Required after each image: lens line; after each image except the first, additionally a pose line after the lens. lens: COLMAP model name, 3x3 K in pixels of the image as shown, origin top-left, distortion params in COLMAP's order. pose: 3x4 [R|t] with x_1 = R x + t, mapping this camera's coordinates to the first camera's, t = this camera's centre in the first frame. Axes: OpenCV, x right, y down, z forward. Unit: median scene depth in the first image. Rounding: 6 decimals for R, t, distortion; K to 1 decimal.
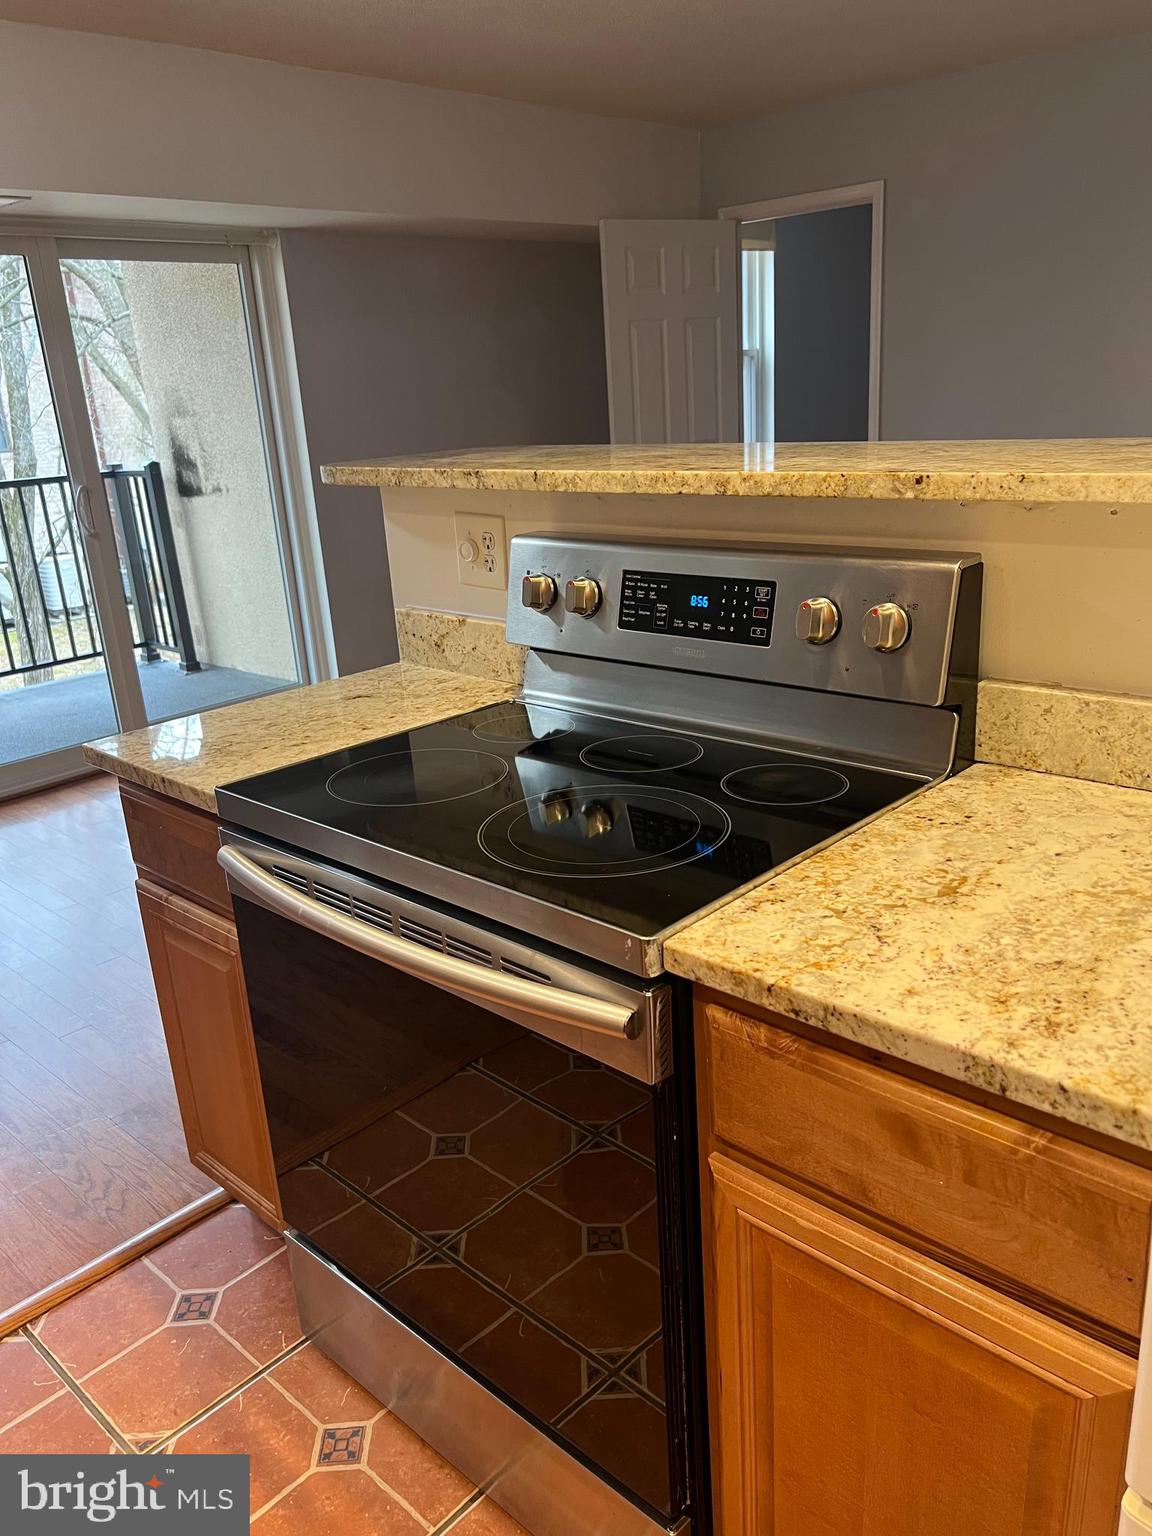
lens RADIAL K [[1142.9, 0, 576.0], [0, 1142.9, 768.0], [0, 0, 1]] dist [0.071171, -0.099289]
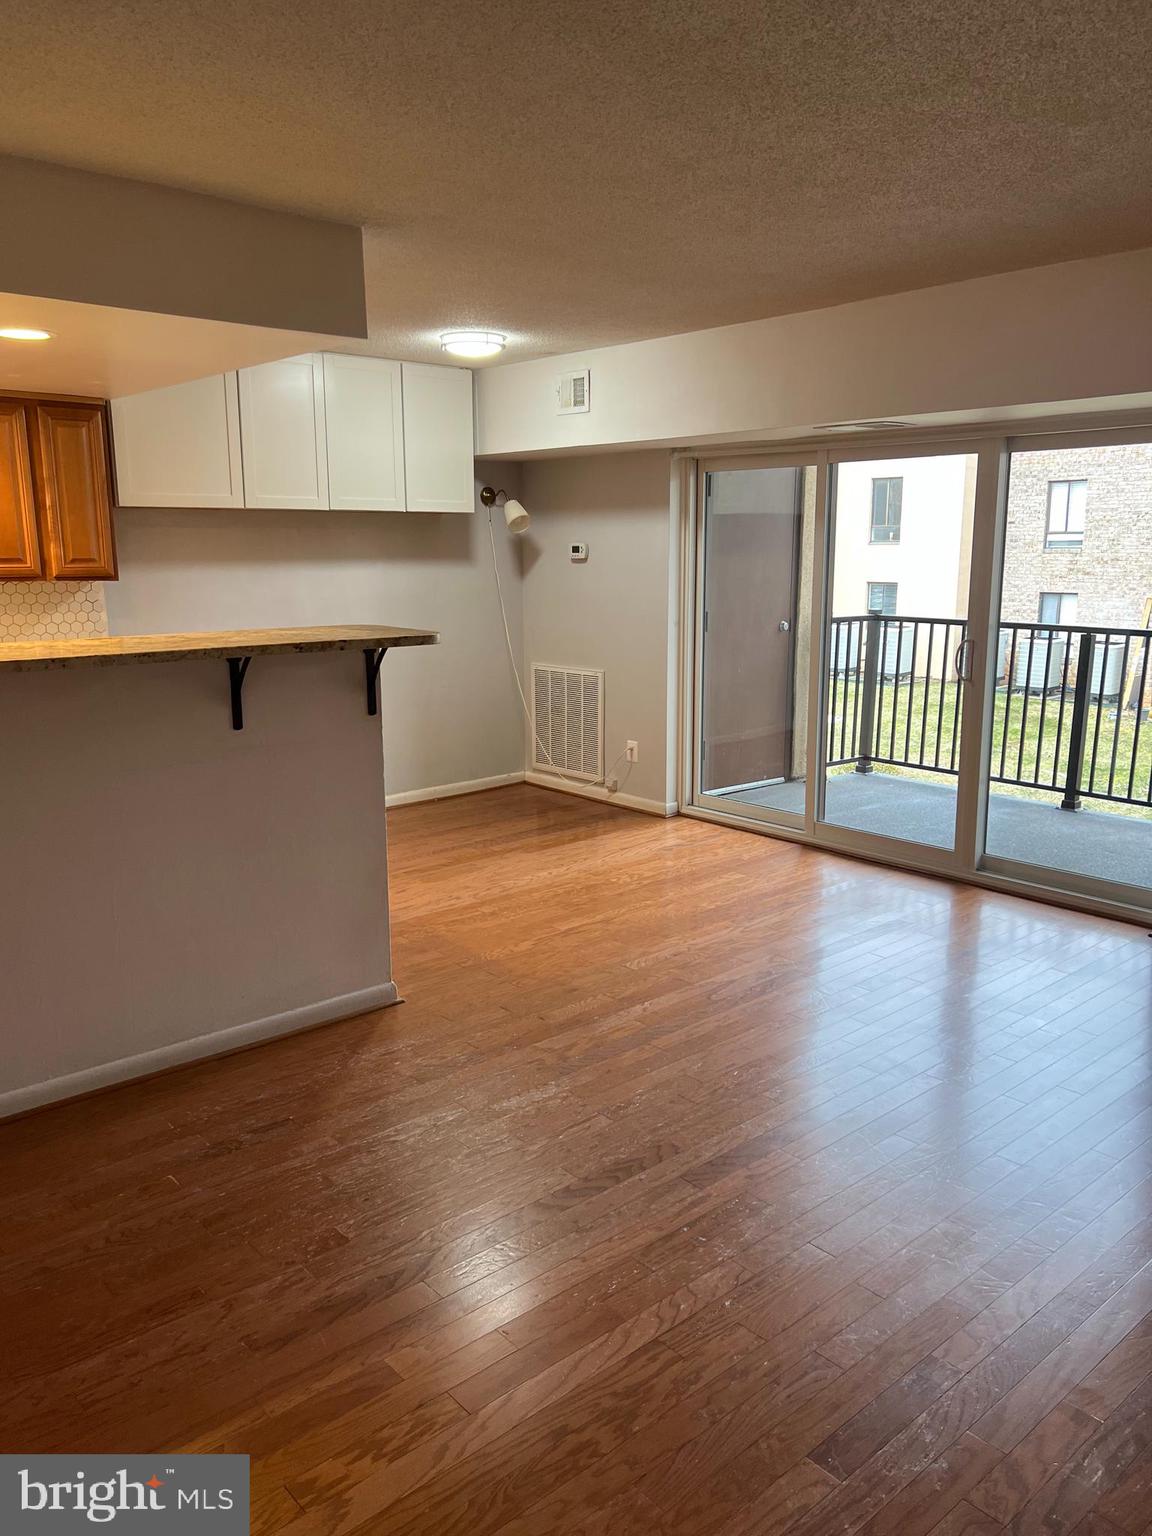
lens RADIAL K [[1142.9, 0, 576.0], [0, 1142.9, 768.0], [0, 0, 1]] dist [0.071171, -0.099289]
pose [[-0.113858, 0.248887, -0.961817, 1.841282], [-0.313218, 0.909749, 0.272492, -0.726573], [0.942831, 0.332284, -0.025626, 1.579791]]
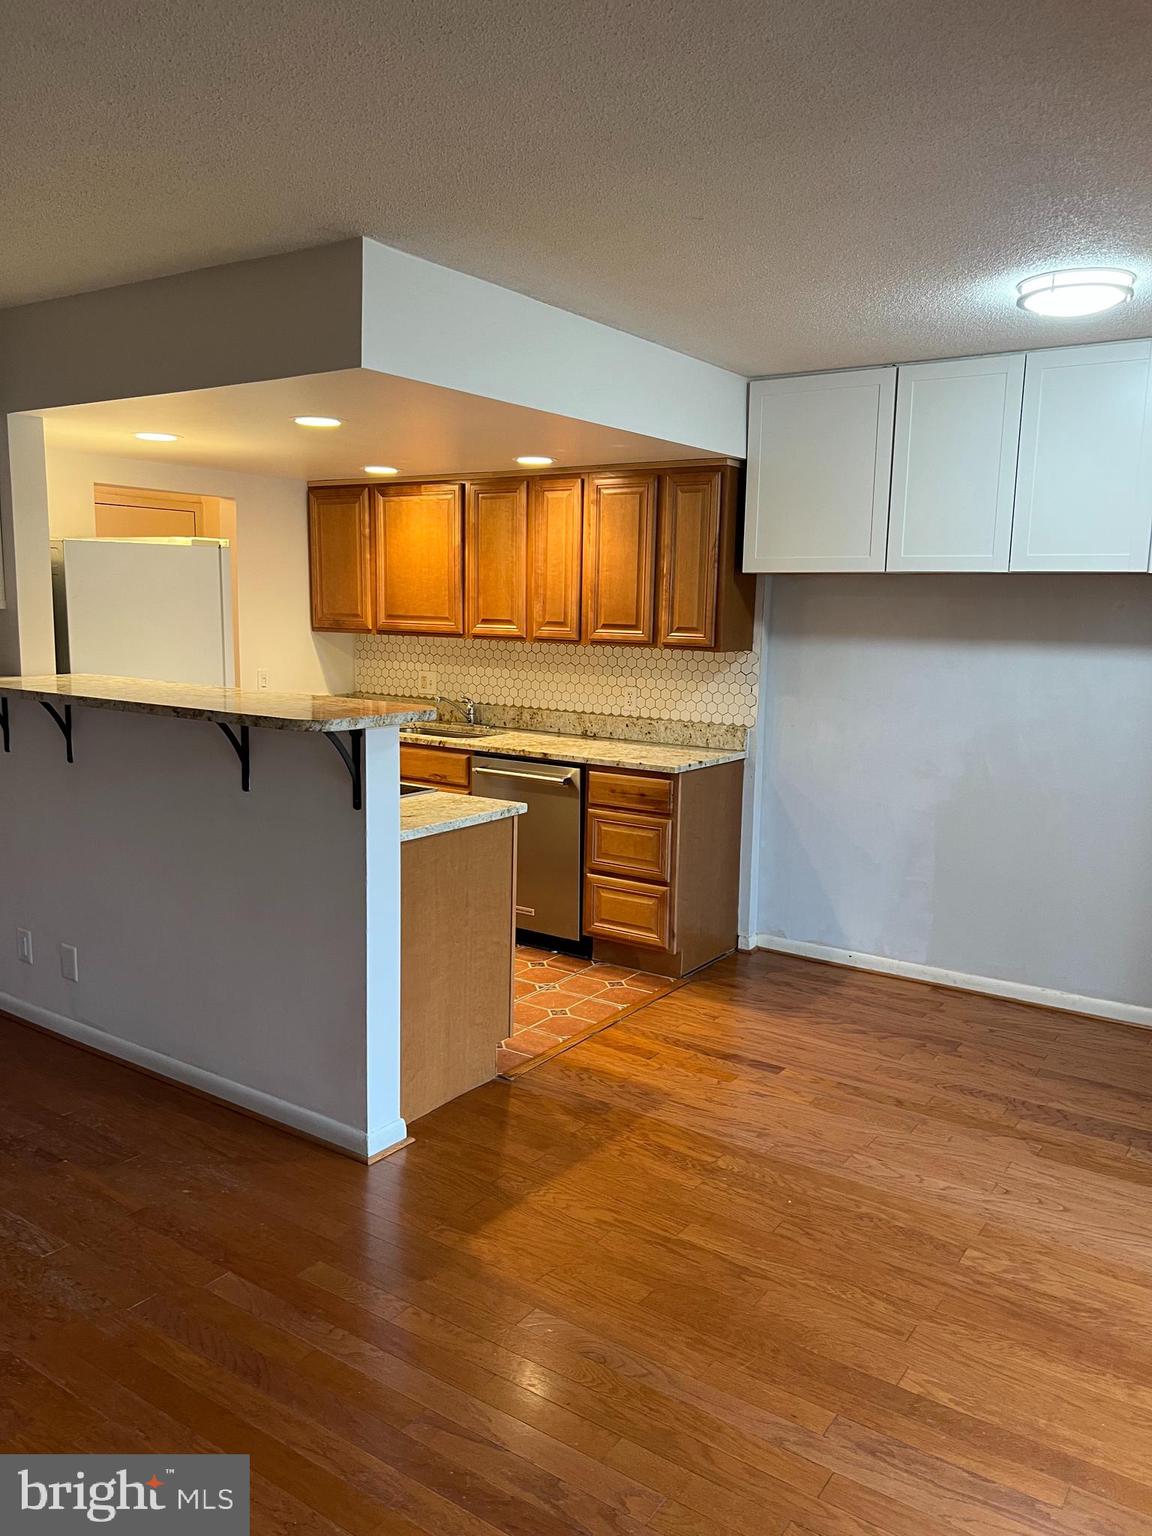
lens RADIAL K [[1142.9, 0, 576.0], [0, 1142.9, 768.0], [0, 0, 1]] dist [0.071171, -0.099289]
pose [[-0.990166, 0.059328, -0.126692, -0.174039], [-0.006169, 0.886219, 0.463225, -0.997085], [0.139759, 0.459451, -0.877139, 2.662462]]
